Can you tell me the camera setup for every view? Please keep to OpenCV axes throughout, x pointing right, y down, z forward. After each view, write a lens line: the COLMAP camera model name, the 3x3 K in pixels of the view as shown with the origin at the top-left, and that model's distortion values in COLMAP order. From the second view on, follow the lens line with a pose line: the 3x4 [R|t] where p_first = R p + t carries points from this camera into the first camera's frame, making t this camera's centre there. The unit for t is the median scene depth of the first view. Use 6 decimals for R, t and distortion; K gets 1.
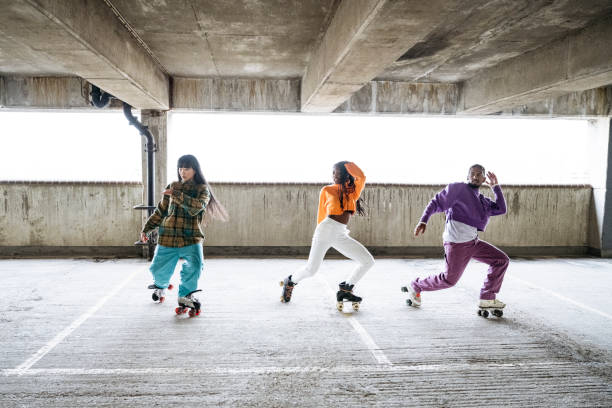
lens RADIAL K [[518.5, 0, 305.0], [0, 518.5, 202.4], [0, 0, 1]] dist [0.010330, -0.034787]
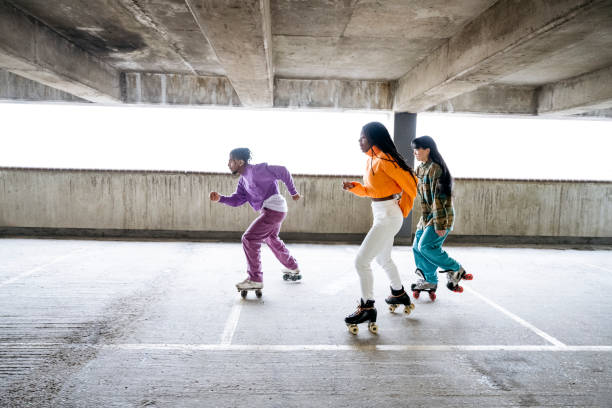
lens RADIAL K [[470.0, 0, 303.8], [0, 470.0, 202.2], [0, 0, 1]] dist [-0.016402, 0.023110]
pose [[0.999676, 0.016596, -0.019287, 0.428196], [-0.016179, 0.999636, 0.021598, 0.002346], [0.019638, -0.021279, 0.999581, 0.042165]]
